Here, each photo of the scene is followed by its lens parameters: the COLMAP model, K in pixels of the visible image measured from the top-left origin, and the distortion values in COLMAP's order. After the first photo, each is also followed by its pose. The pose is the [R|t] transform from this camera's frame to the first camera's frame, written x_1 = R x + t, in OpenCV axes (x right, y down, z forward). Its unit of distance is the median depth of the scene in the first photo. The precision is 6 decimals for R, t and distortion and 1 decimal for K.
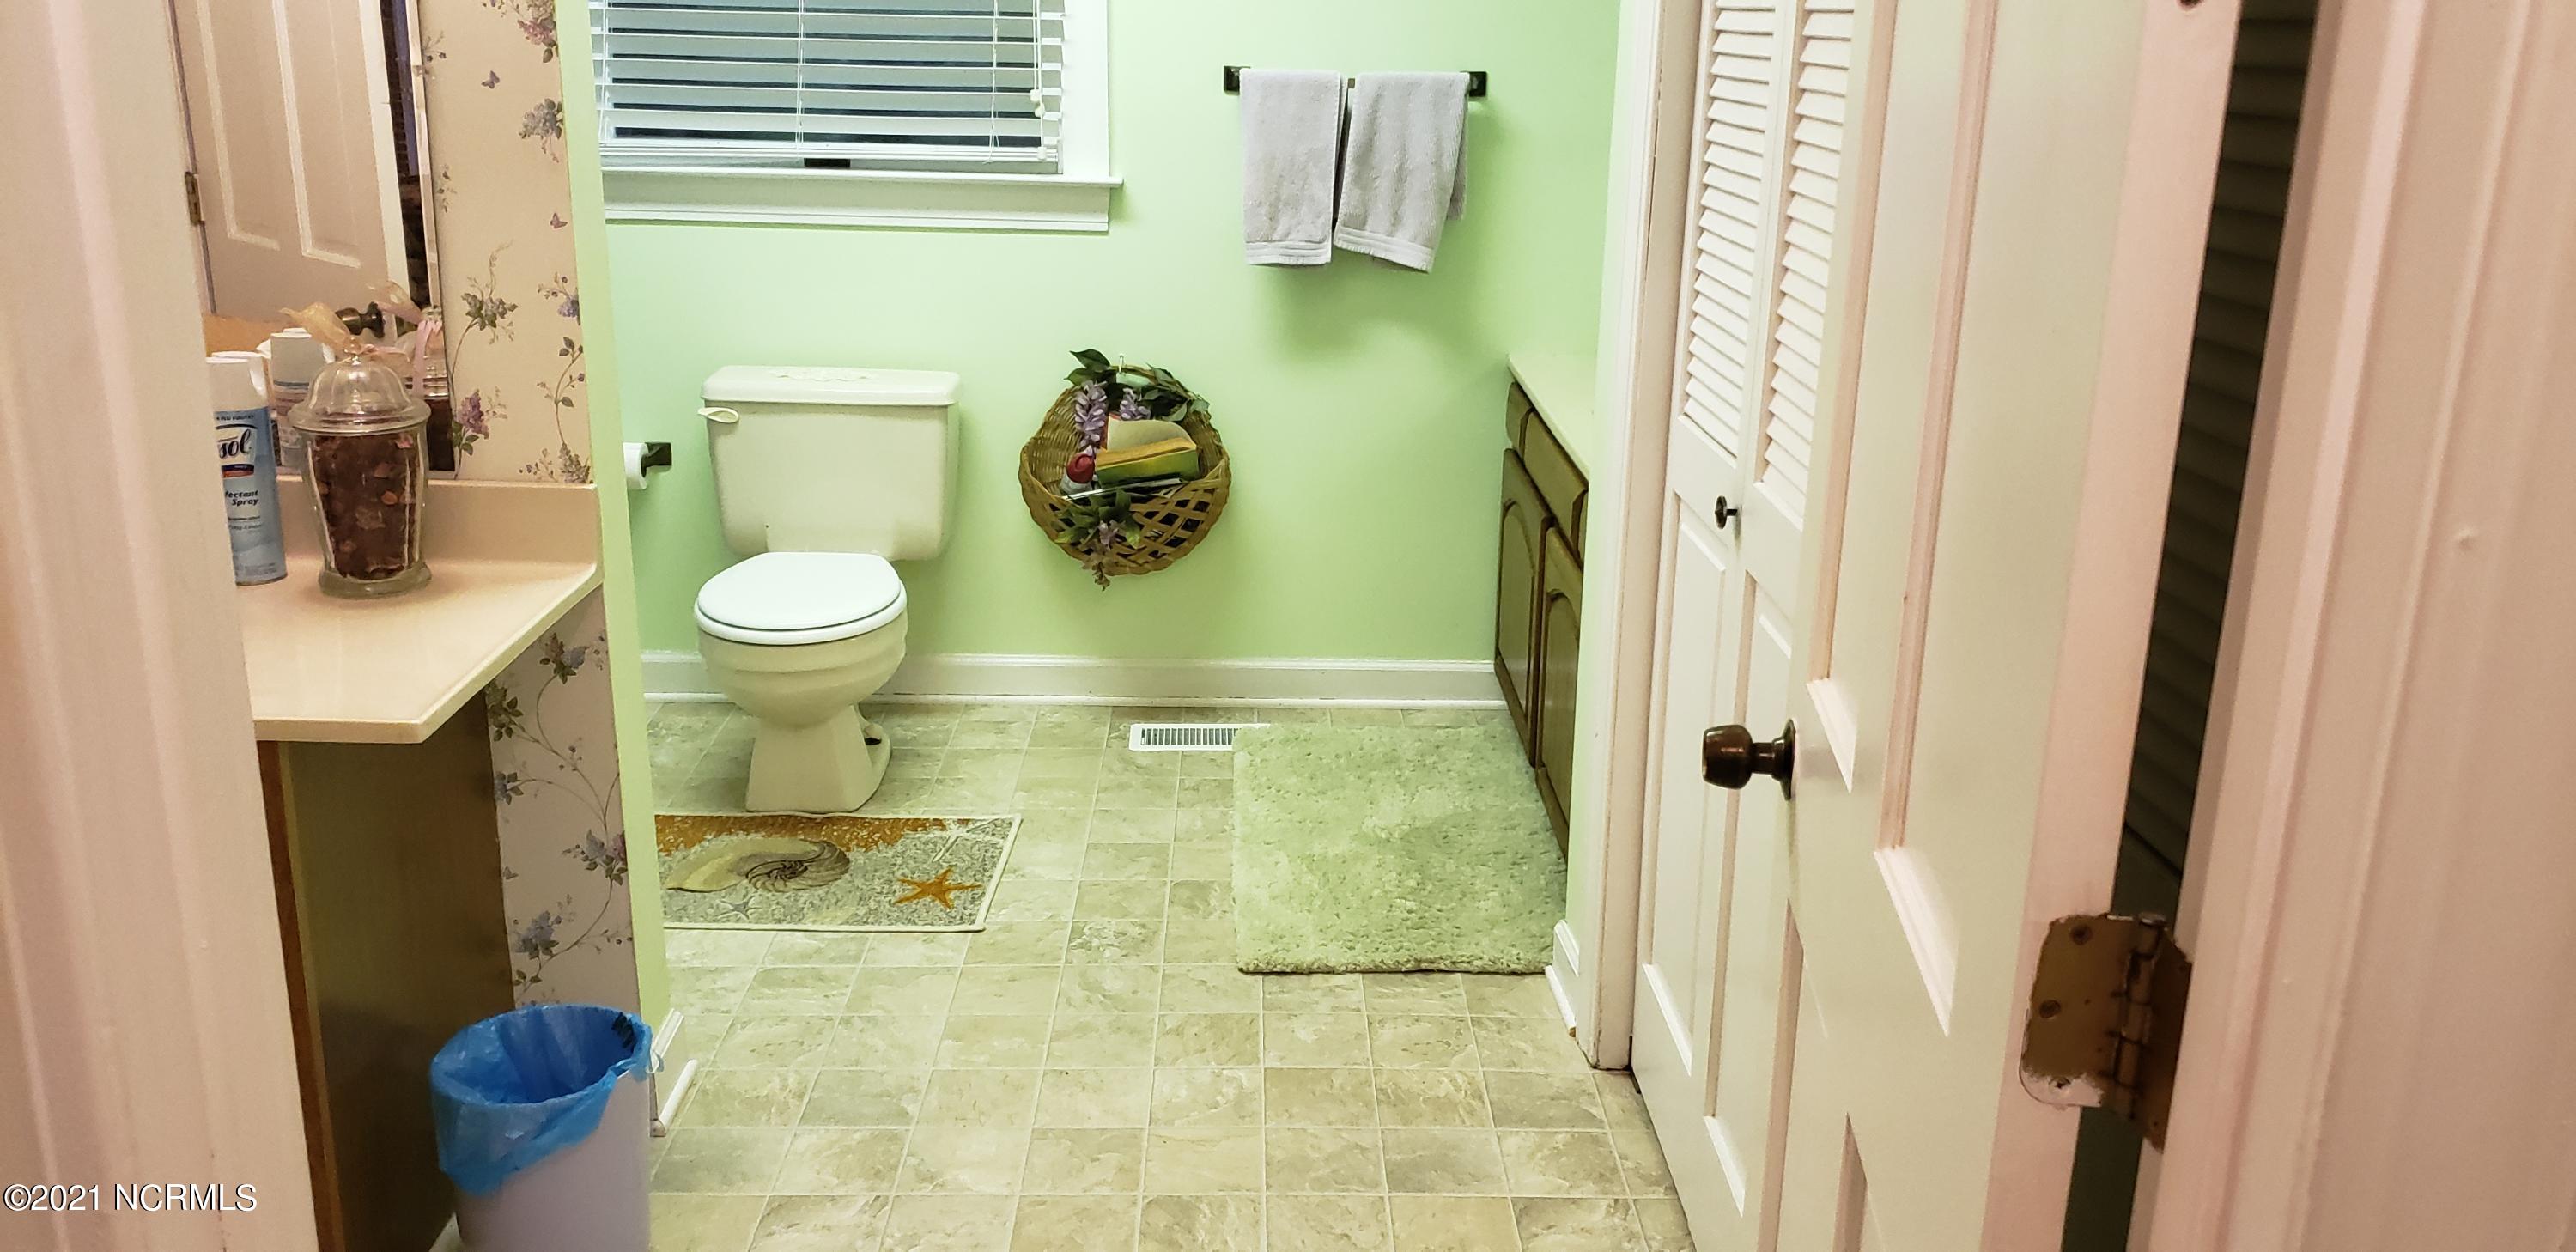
lens RADIAL K [[2037.3, 0, 1350.1], [0, 2037.3, 607.6], [0, 0, 1]] dist [-0.006555, 0.048868]
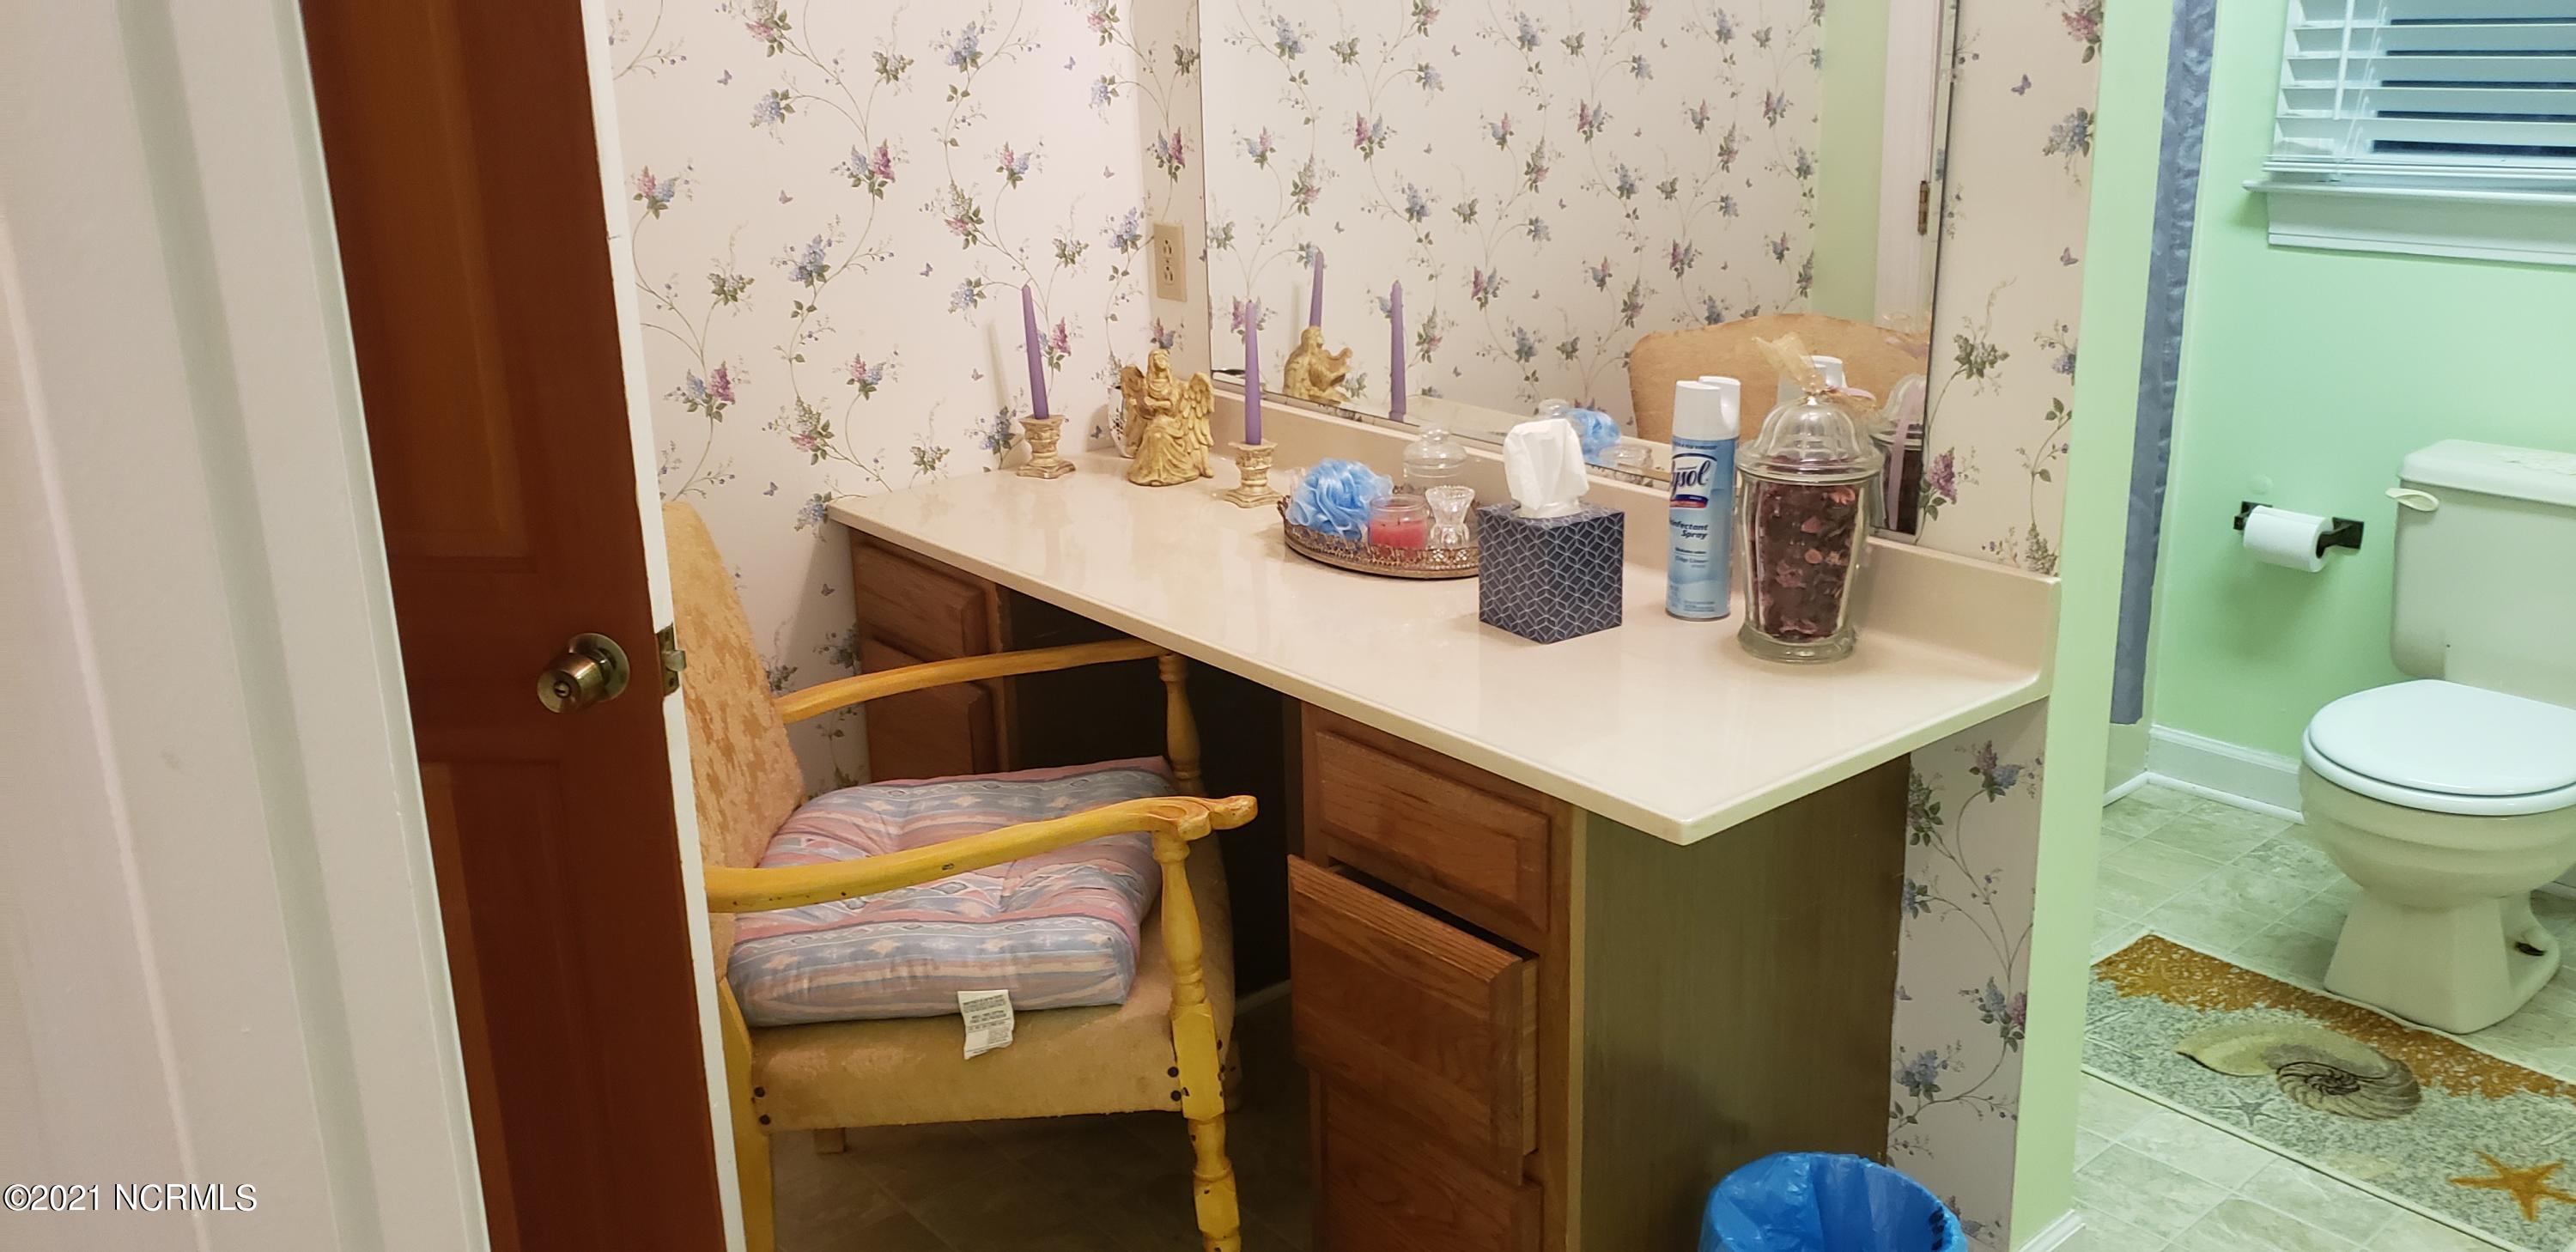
lens RADIAL K [[2037.3, 0, 1350.1], [0, 2037.3, 607.6], [0, 0, 1]] dist [-0.006555, 0.048868]
pose [[0.619107, 0.189325, -0.762143, 0.075599], [-0.191319, 0.977625, 0.087441, -0.063440], [0.761645, 0.091677, 0.641476, 0.249444]]
